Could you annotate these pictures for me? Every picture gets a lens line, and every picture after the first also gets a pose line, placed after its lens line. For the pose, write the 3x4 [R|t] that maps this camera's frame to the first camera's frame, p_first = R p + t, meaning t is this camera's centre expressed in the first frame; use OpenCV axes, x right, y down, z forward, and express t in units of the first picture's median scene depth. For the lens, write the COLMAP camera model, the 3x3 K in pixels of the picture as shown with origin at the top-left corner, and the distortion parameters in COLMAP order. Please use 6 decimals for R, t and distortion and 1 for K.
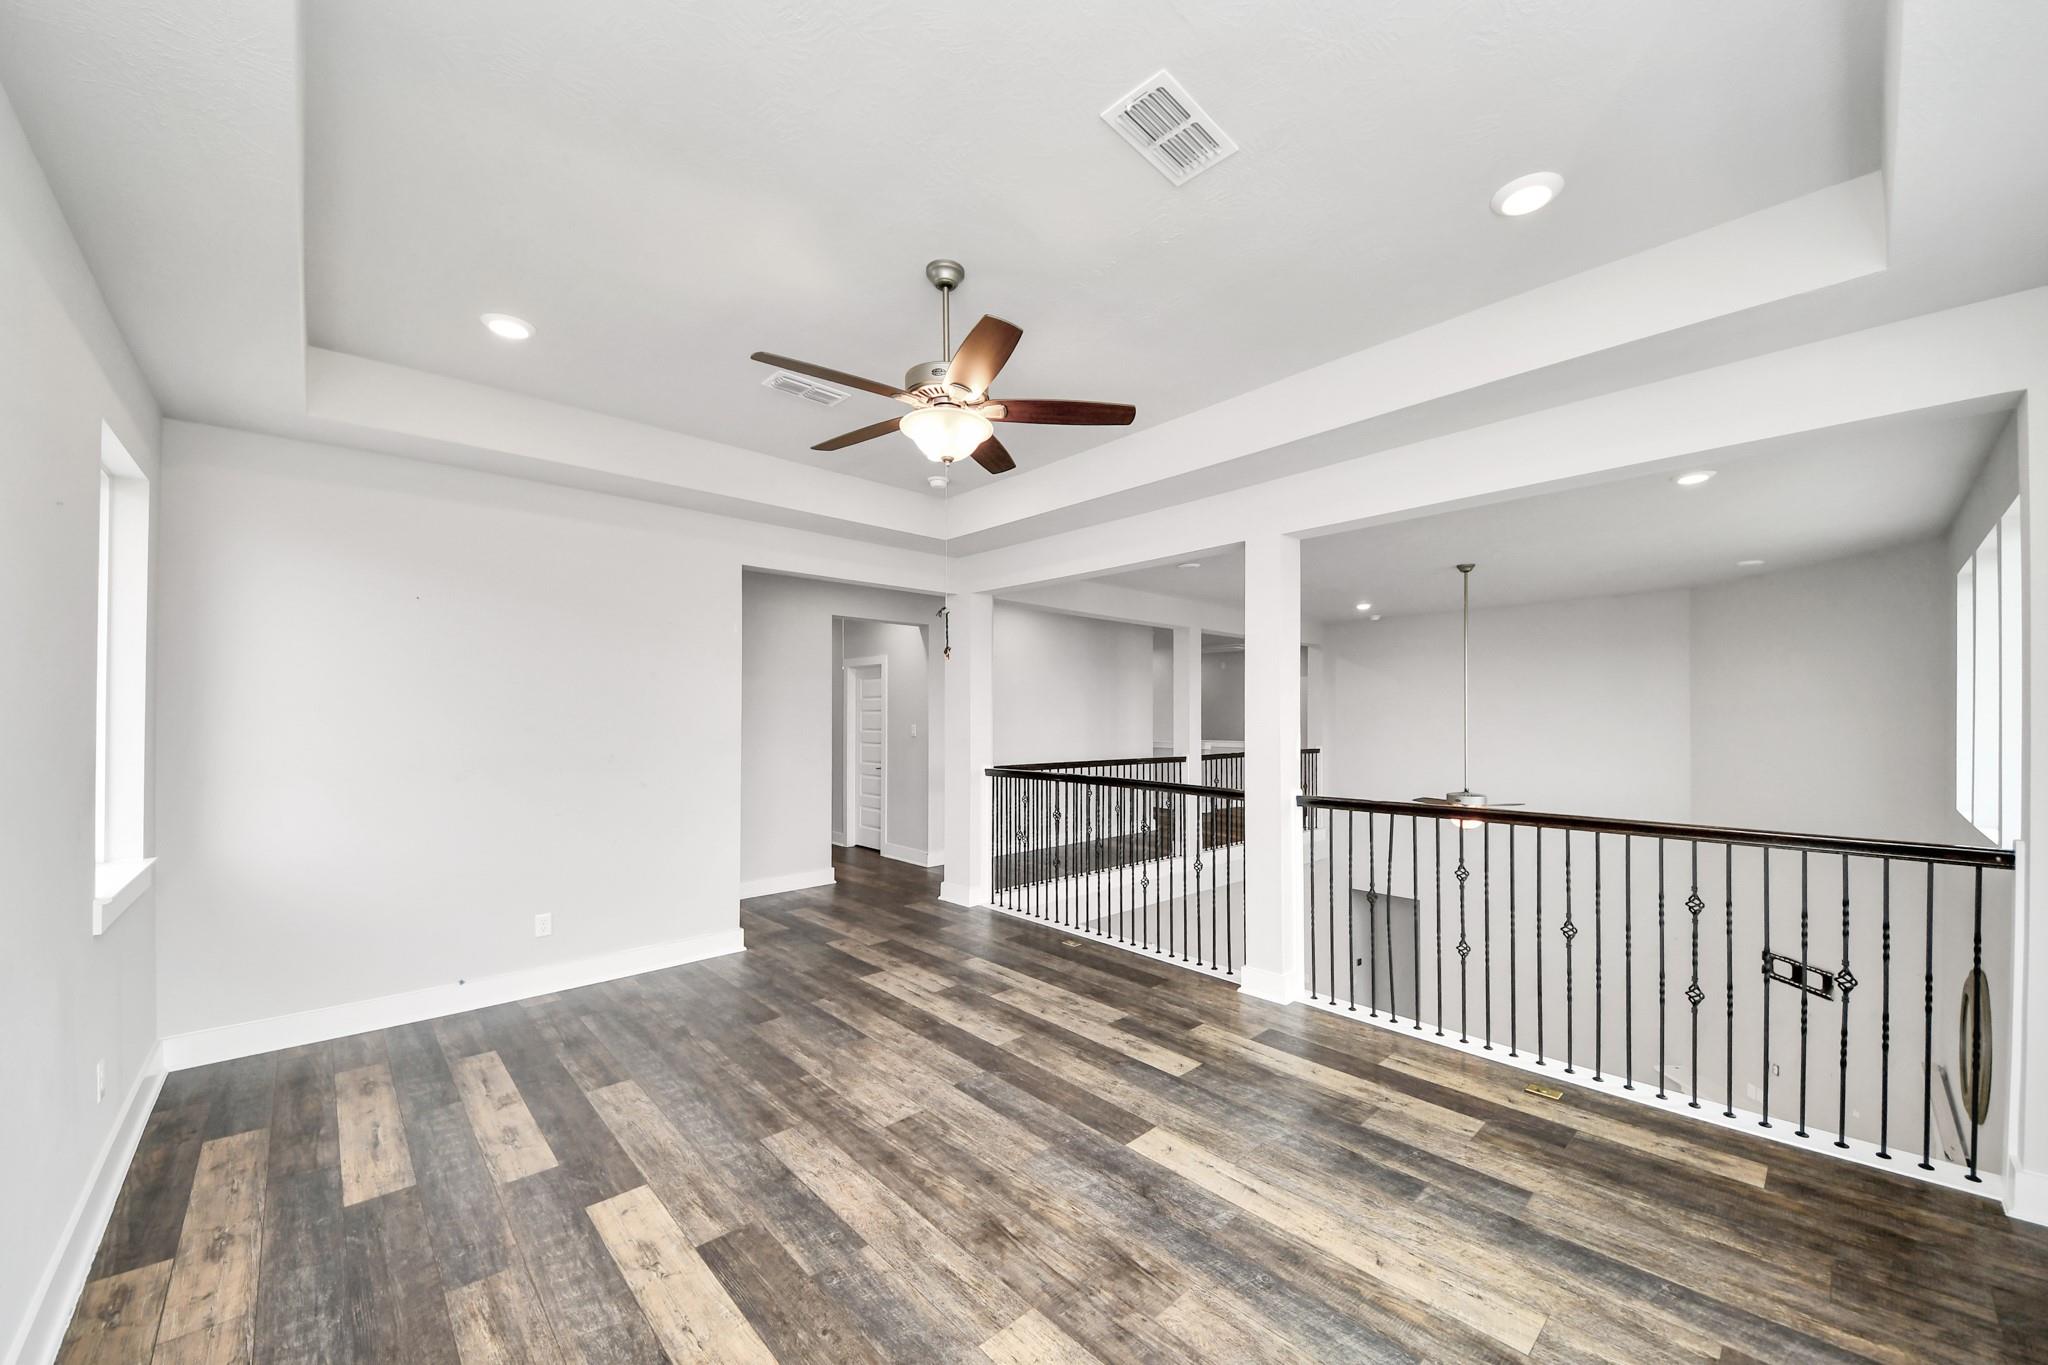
lens RADIAL K [[730.5, 0, 1017.0], [0, 730.5, 693.0], [0, 0, 1]] dist [0.003865, -0.002341]
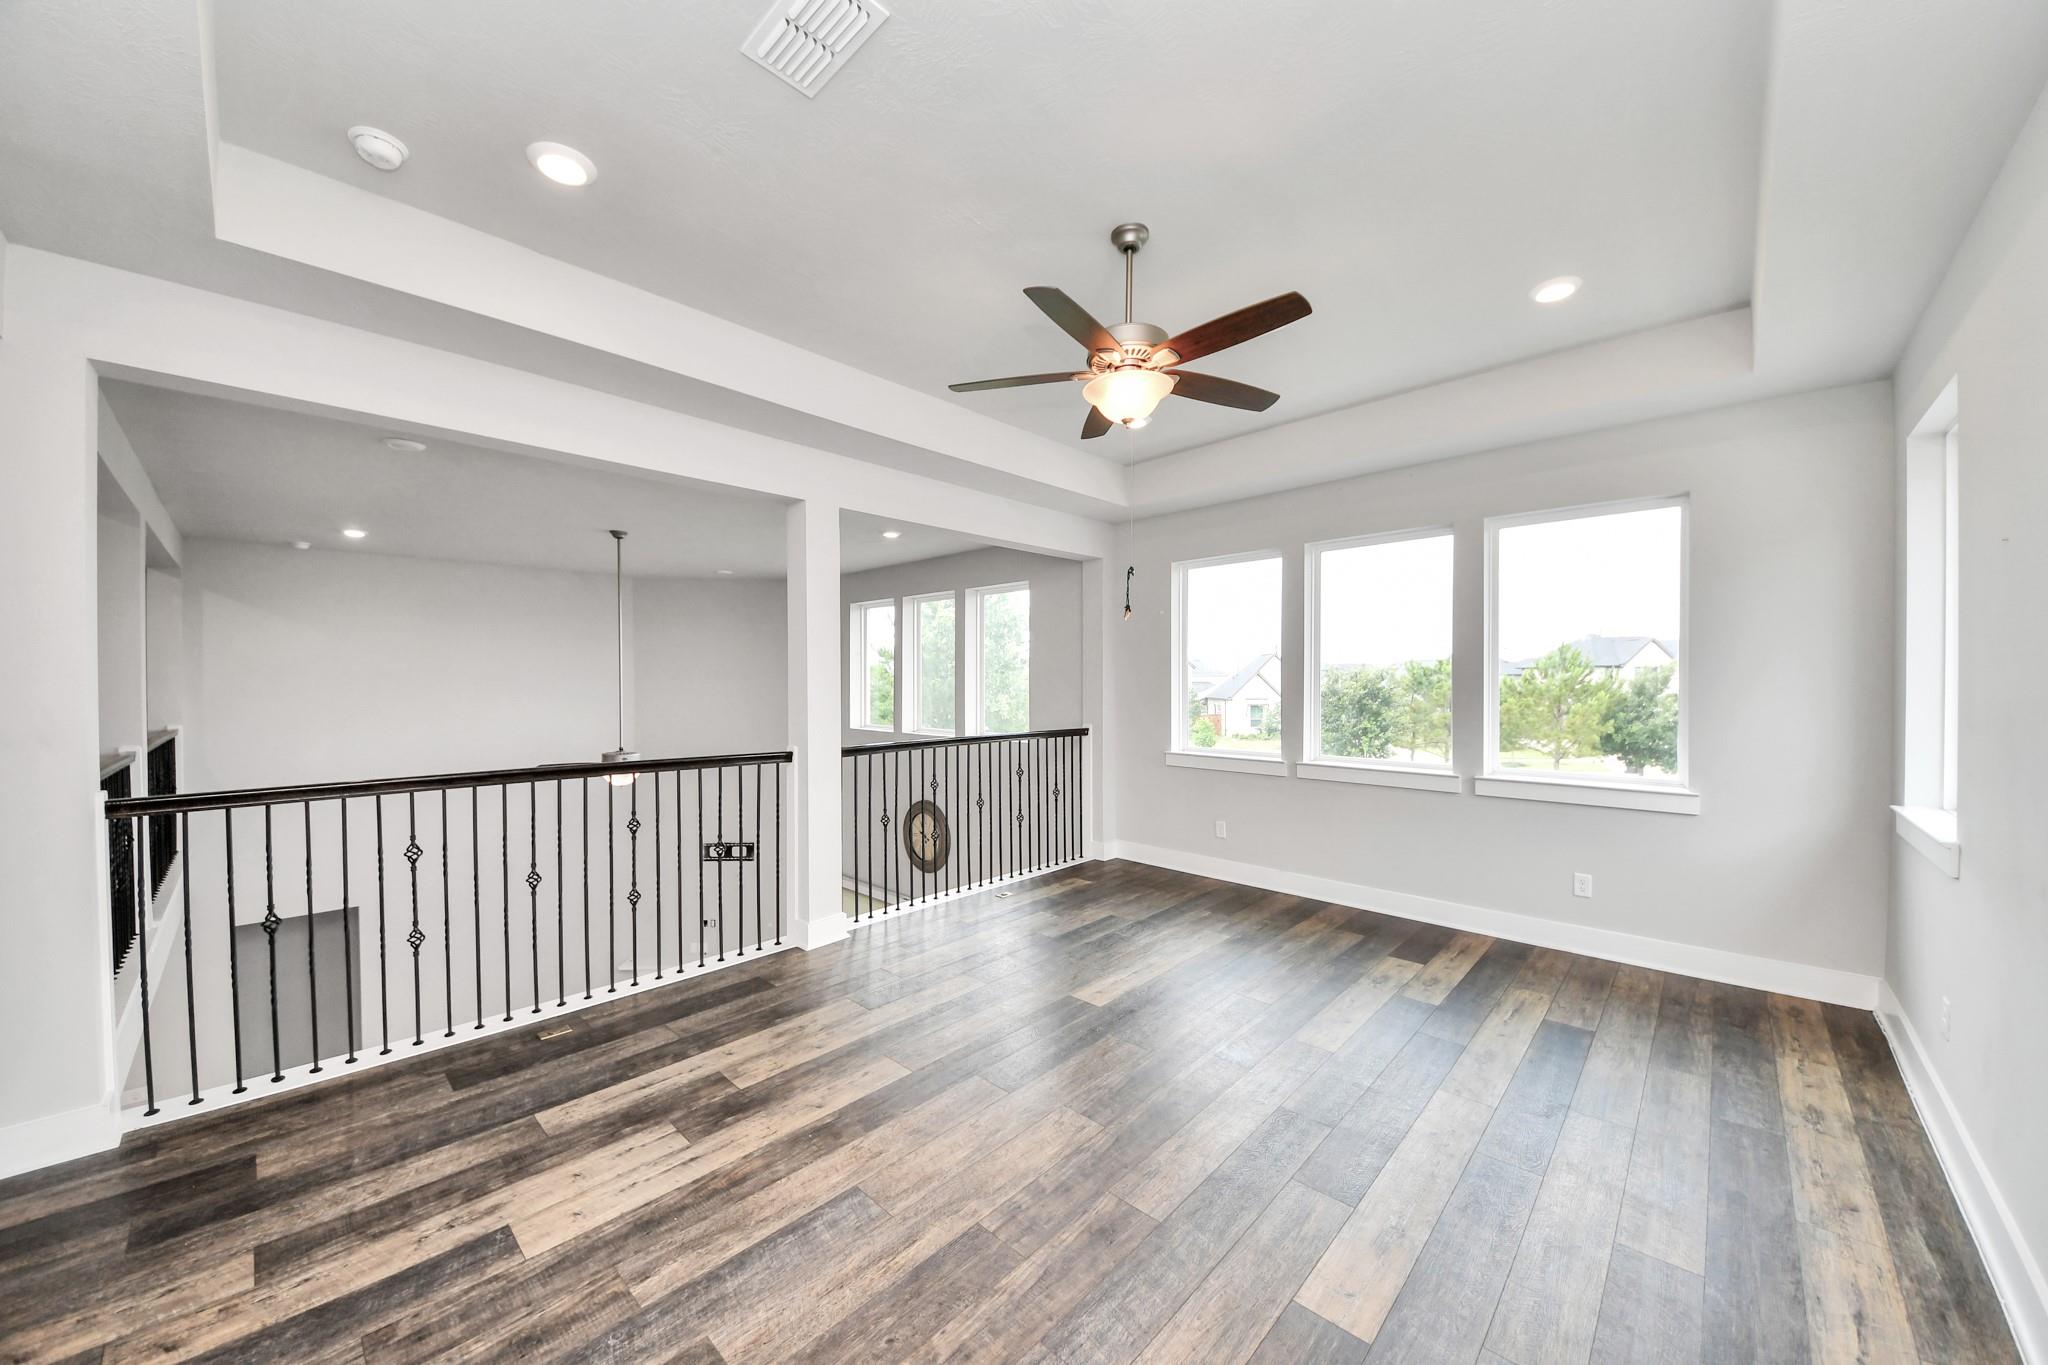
lens RADIAL K [[730.5, 0, 1017.9], [0, 730.5, 684.0], [0, 0, 1]] dist [0.003865, -0.002341]
pose [[-0.016512, -0.022032, 0.999621, -0.670553], [-0.021992, 0.999523, 0.021667, 0.012483], [-0.999622, -0.021625, -0.016988, 0.706393]]
